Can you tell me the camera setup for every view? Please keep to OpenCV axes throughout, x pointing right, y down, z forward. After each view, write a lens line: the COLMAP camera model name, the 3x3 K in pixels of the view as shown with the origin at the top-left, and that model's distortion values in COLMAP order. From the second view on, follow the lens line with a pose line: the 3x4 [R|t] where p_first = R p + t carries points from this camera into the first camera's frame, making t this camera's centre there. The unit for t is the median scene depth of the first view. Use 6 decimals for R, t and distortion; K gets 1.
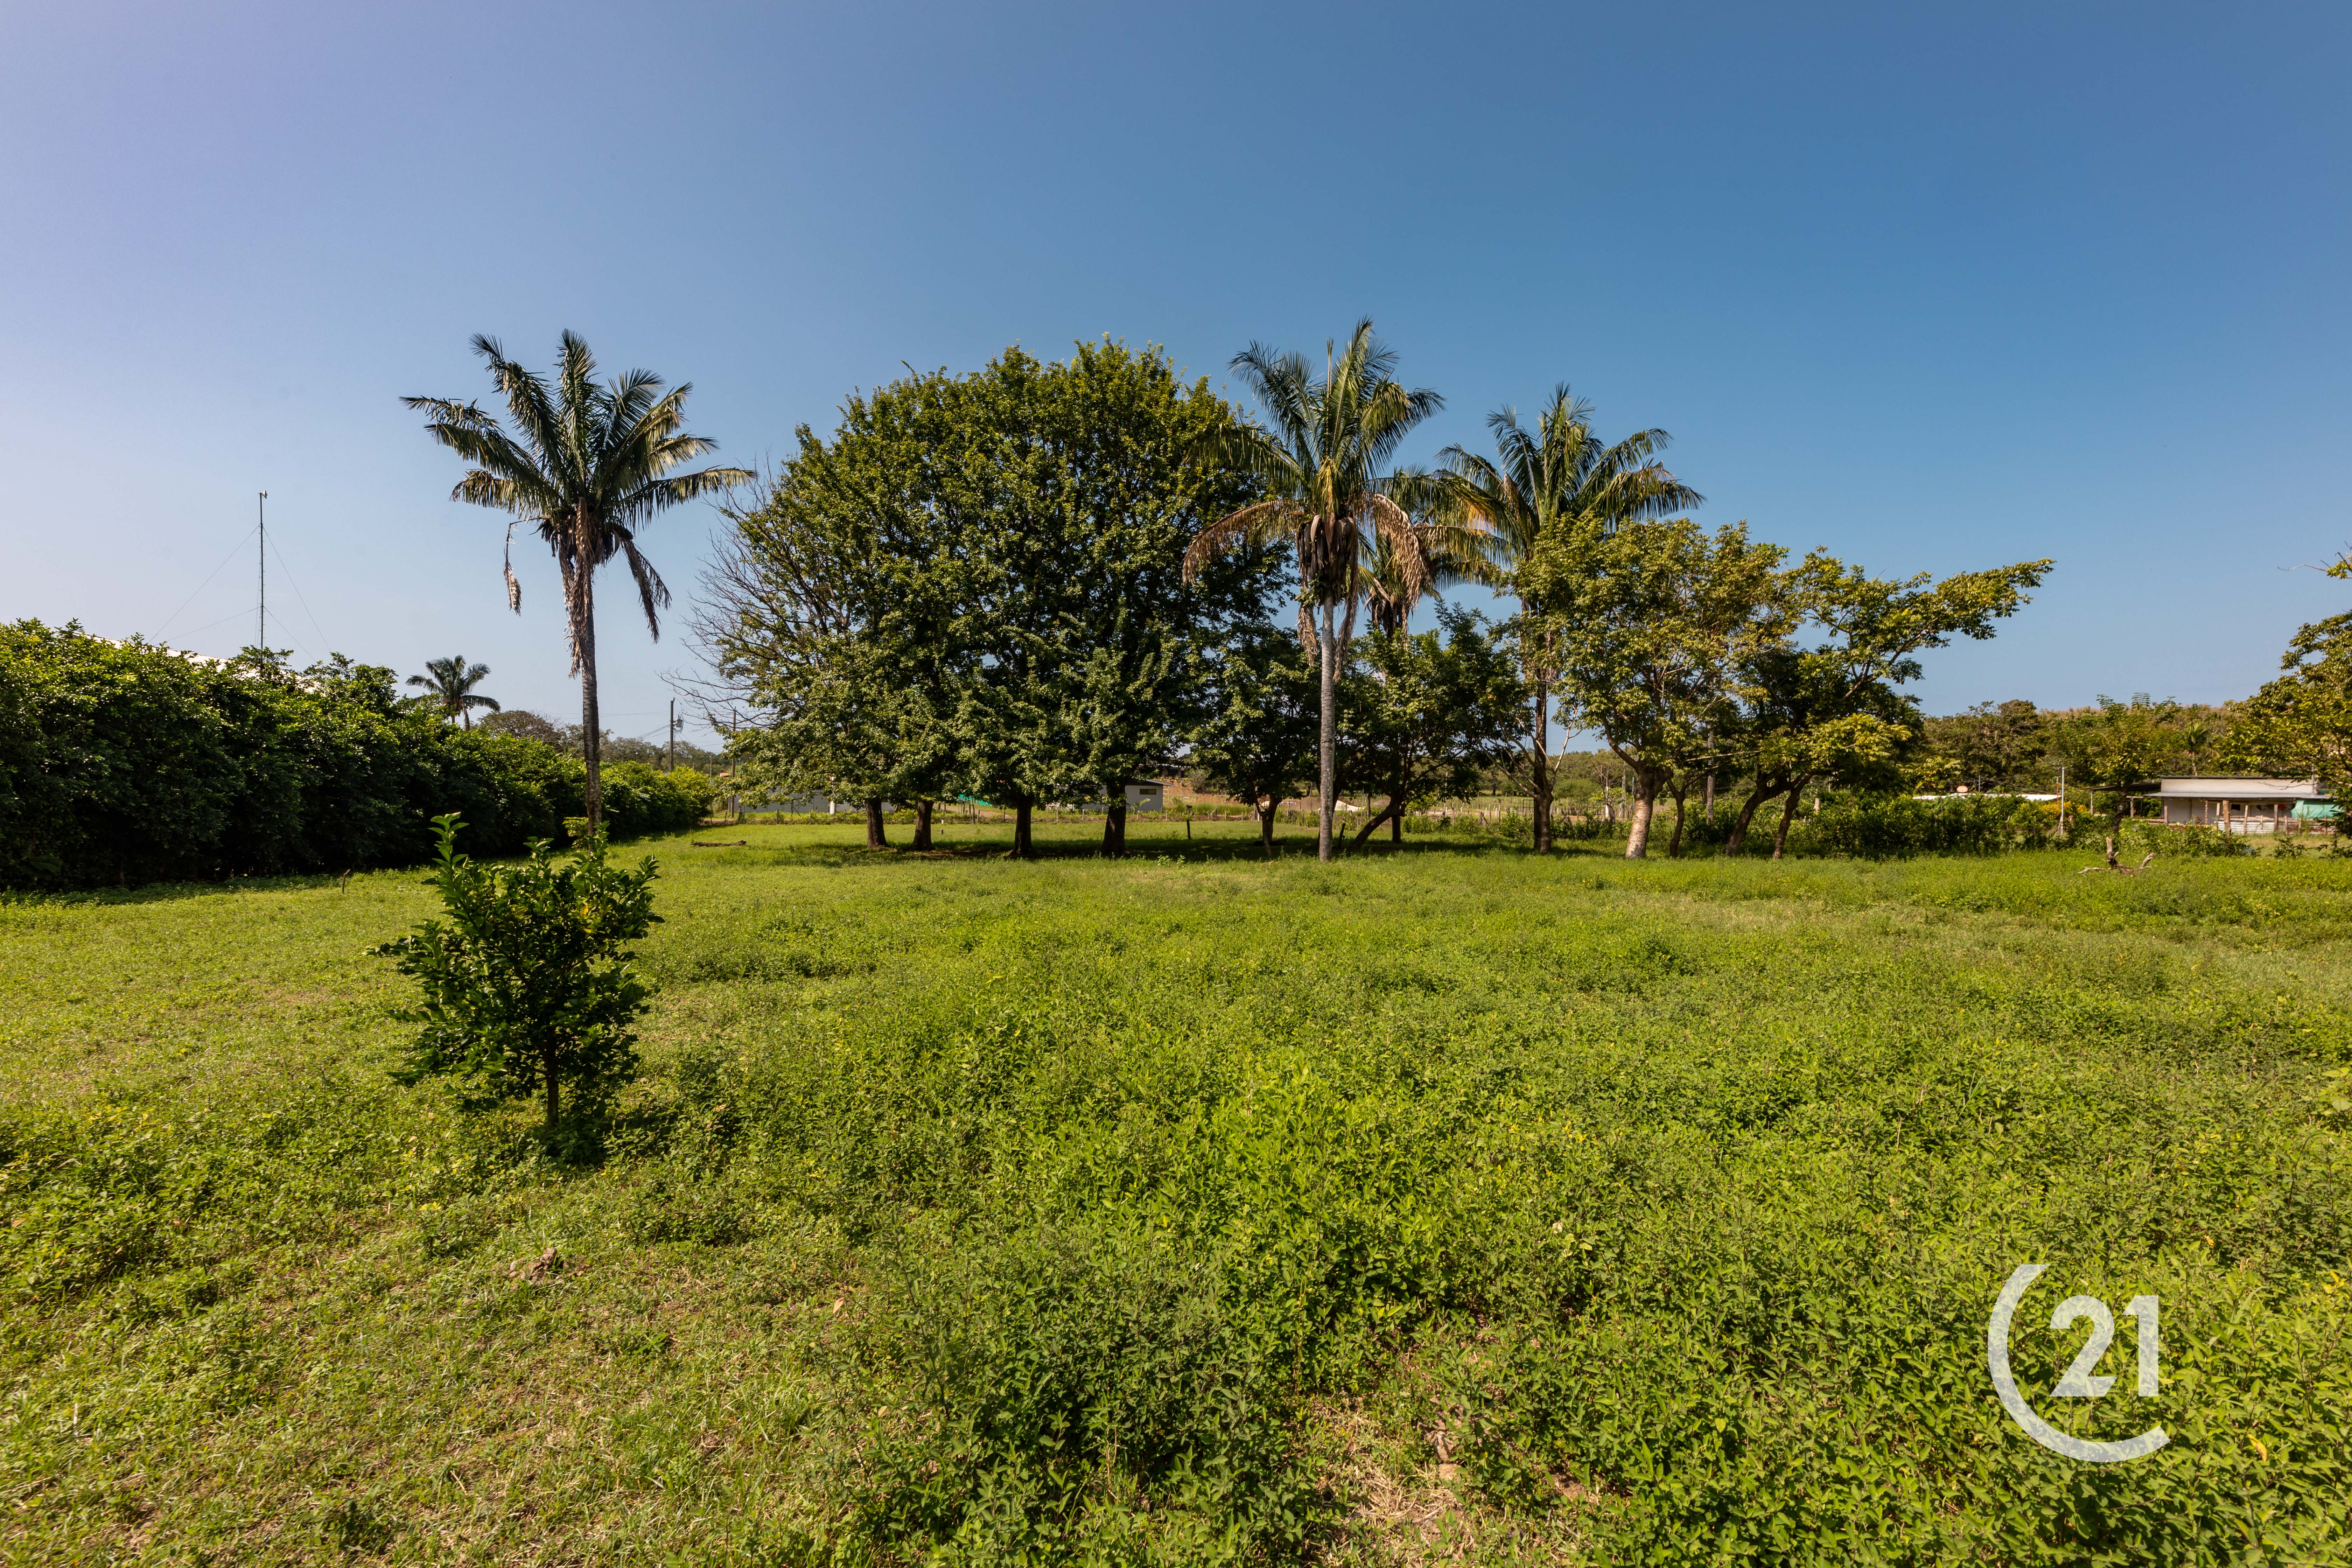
lens RADIAL K [[943.0, 0, 1170.8], [0, 943.0, 791.6], [0, 0, 1]] dist [-0.001392, -0.000225]
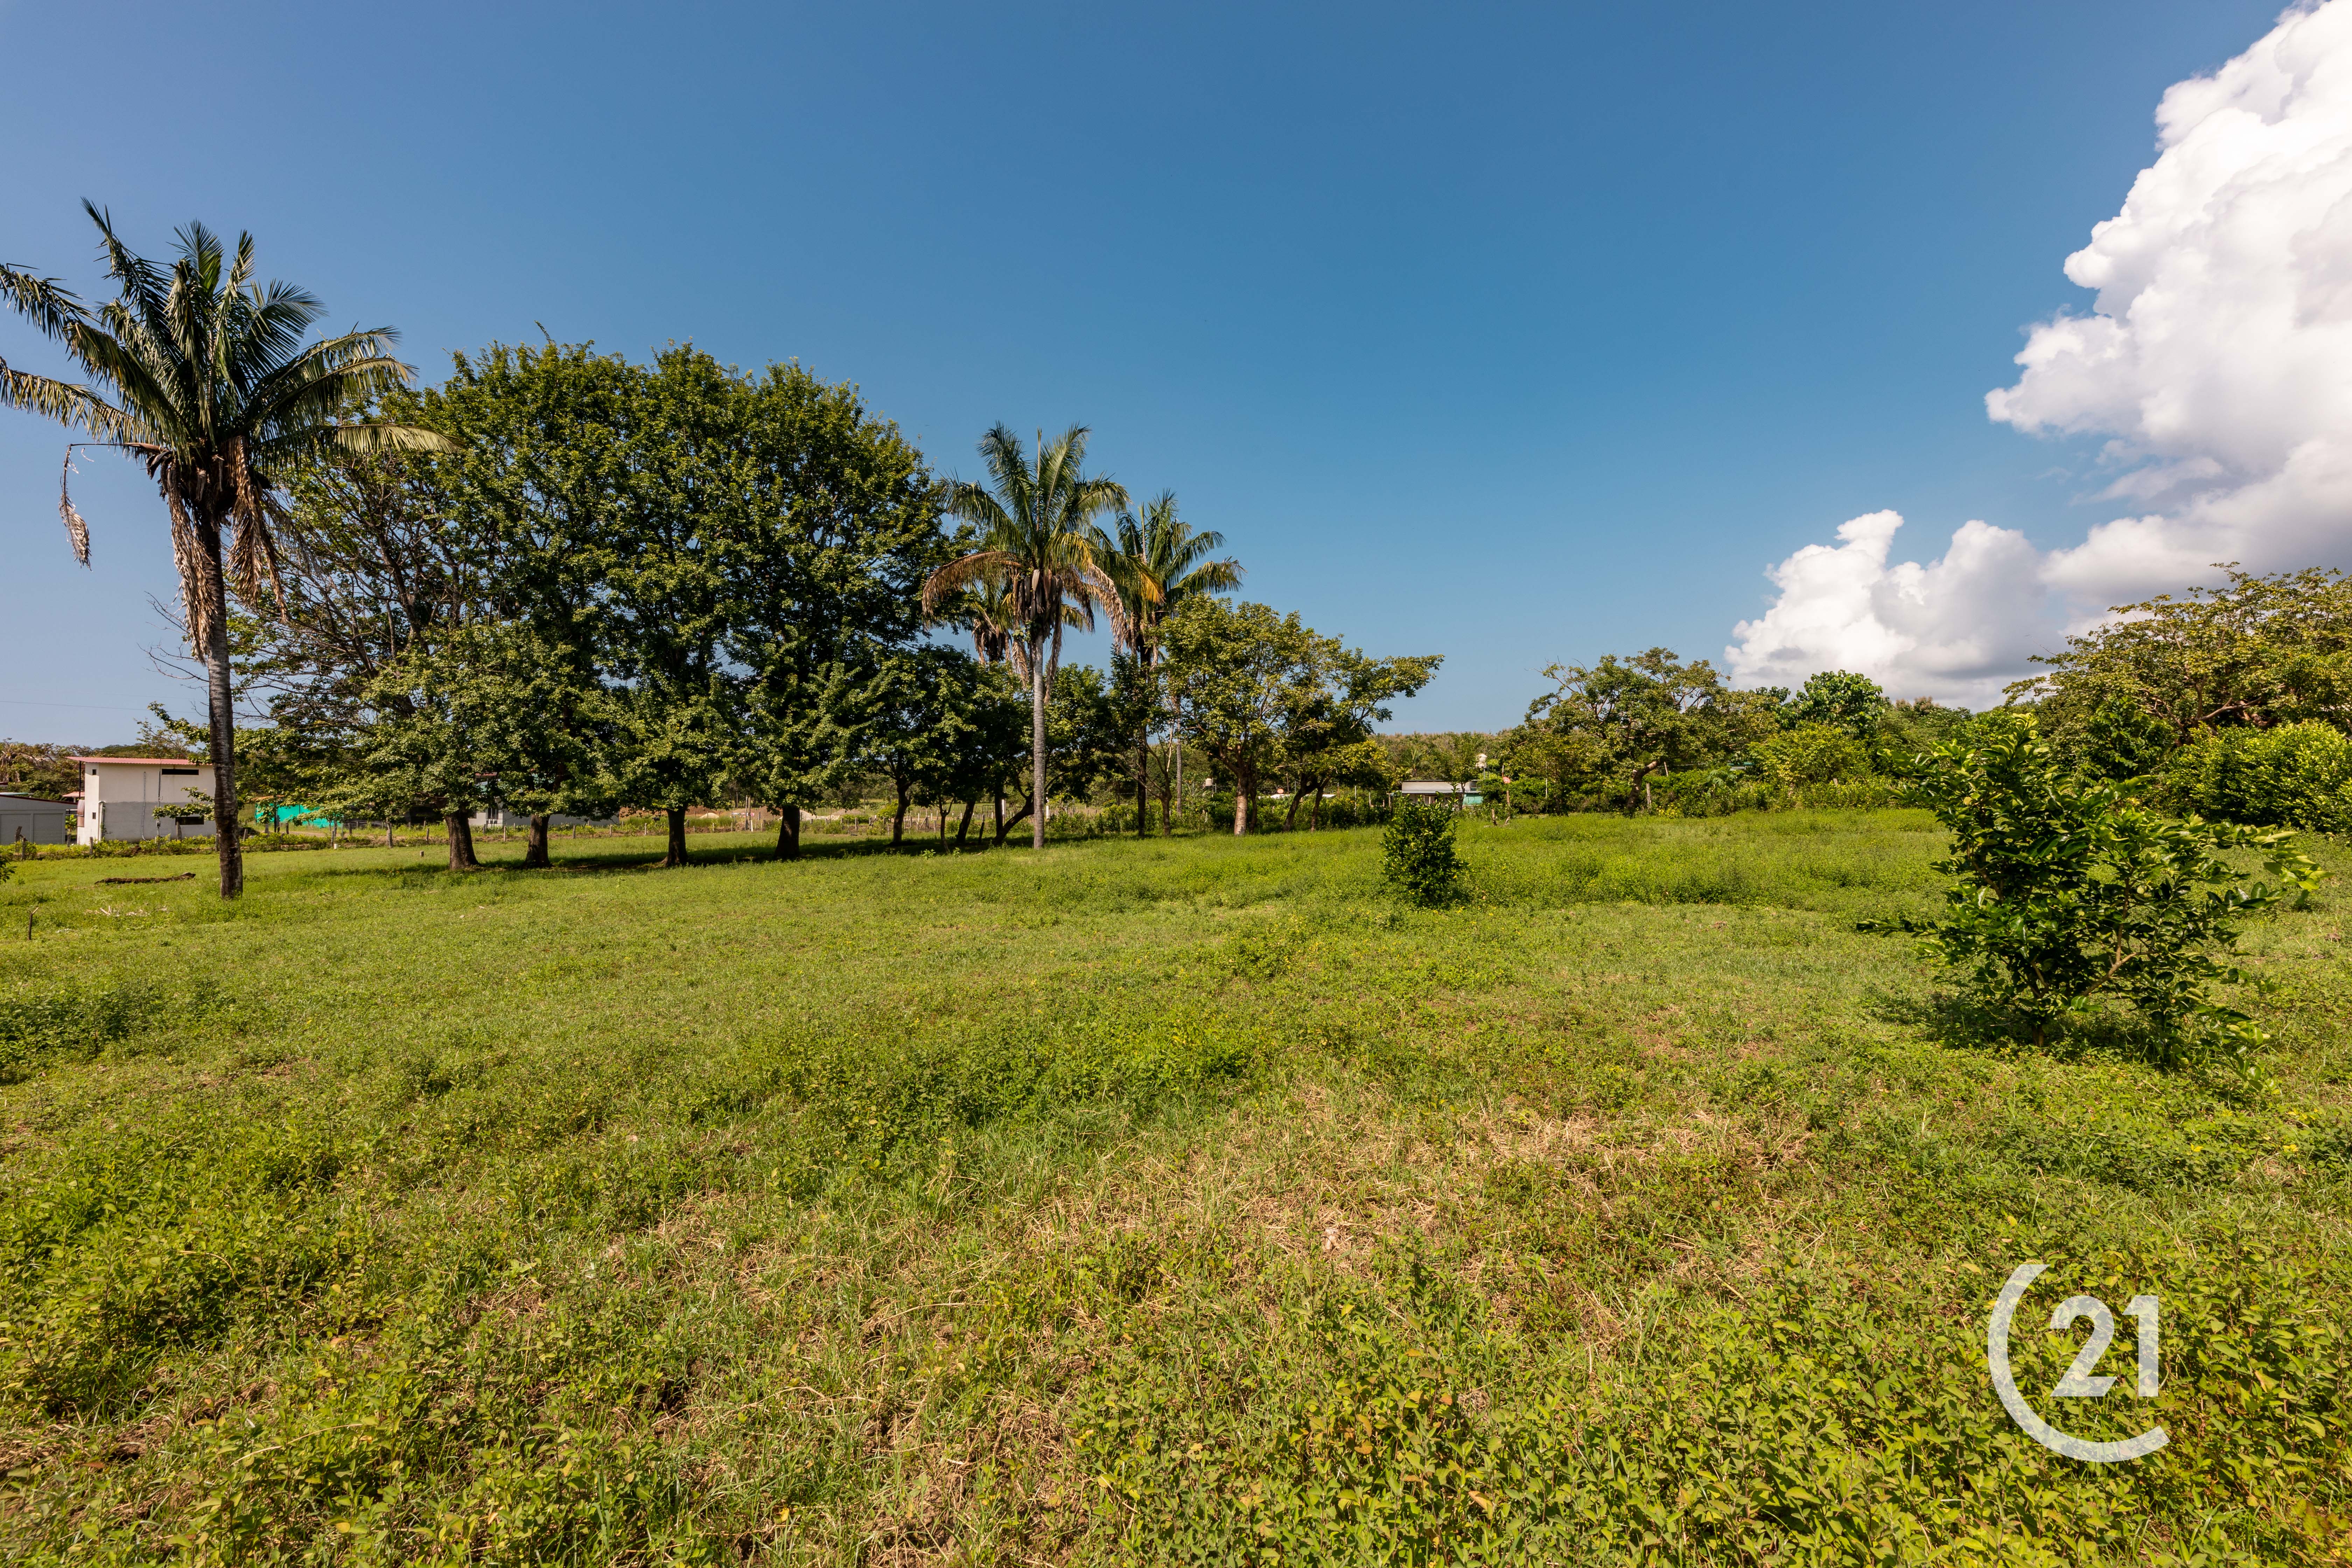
lens RADIAL K [[990.3, 0, 1176.0], [0, 990.3, 784.0], [0, 0, 1]] dist [-0.000983, -0.000383]
pose [[0.800562, -0.006581, 0.599213, -0.431392], [0.015712, 0.999826, -0.010010, 0.003913], [-0.599043, 0.017429, 0.800527, -0.133171]]
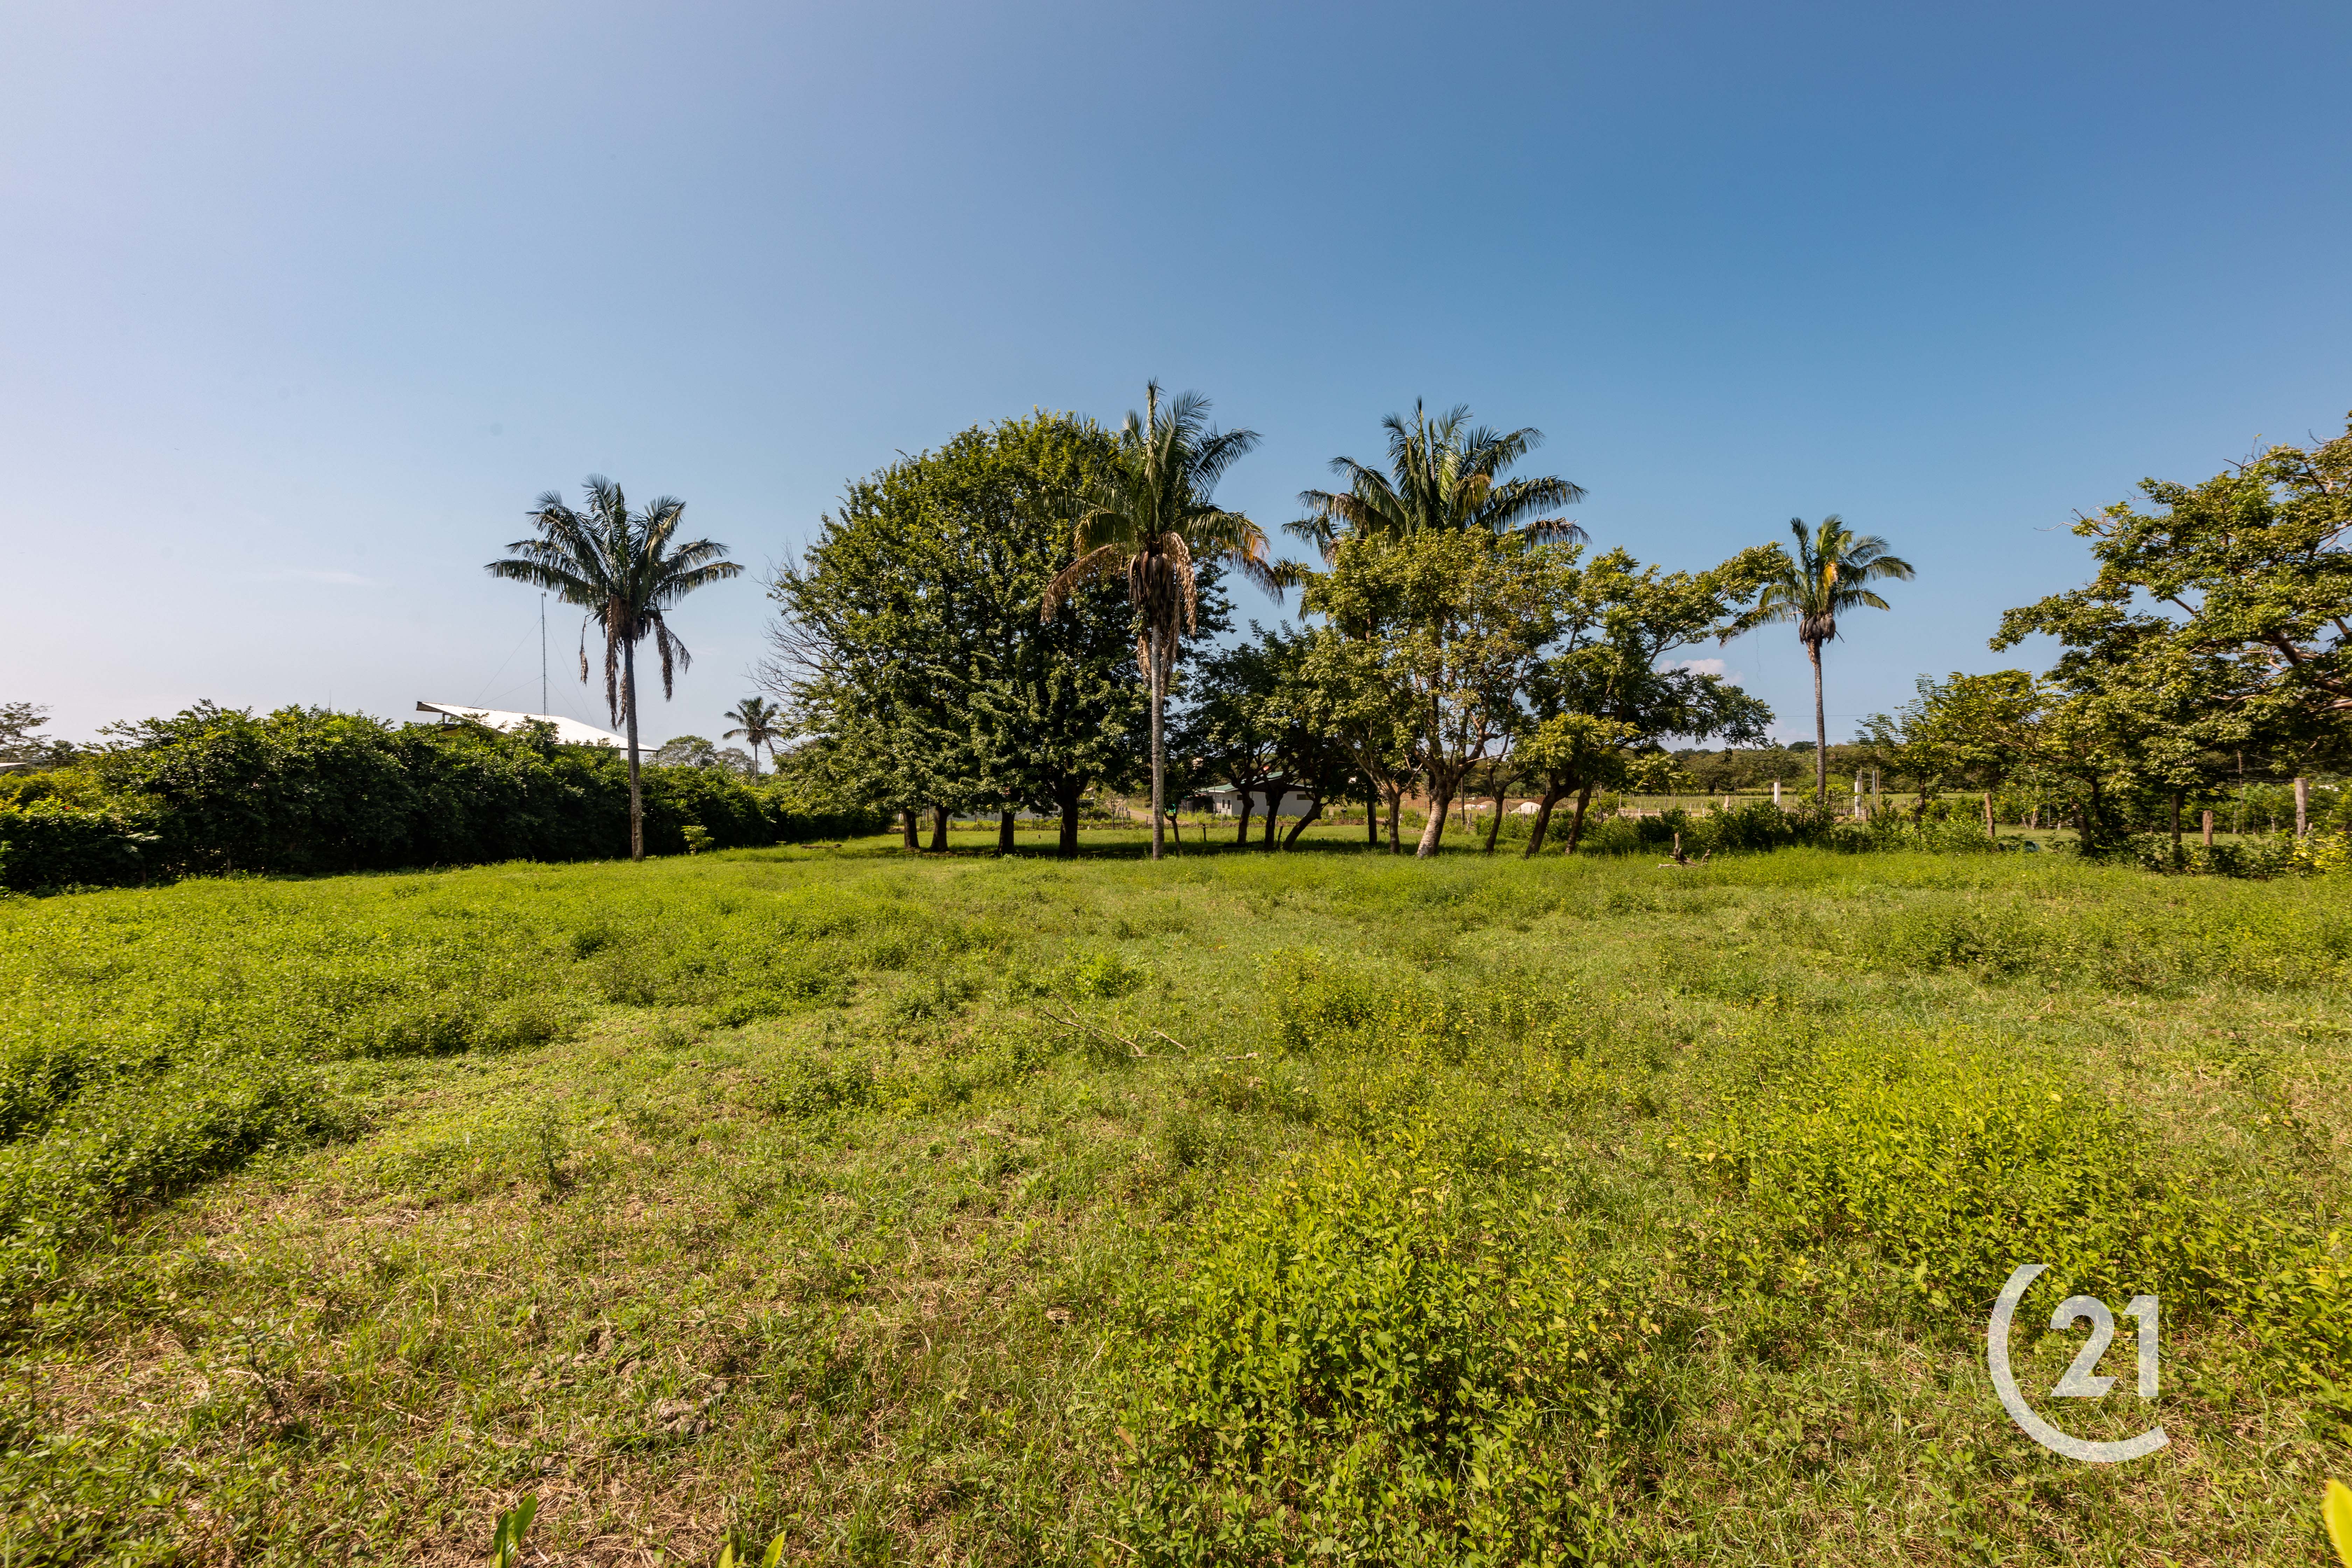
lens RADIAL K [[943.0, 0, 1170.8], [0, 943.0, 791.6], [0, 0, 1]] dist [-0.001392, -0.000225]
pose [[0.955214, -0.018056, -0.295364, 0.475308], [0.016080, 0.999829, -0.009118, 0.001664], [0.295478, 0.003960, 0.955341, -0.060034]]
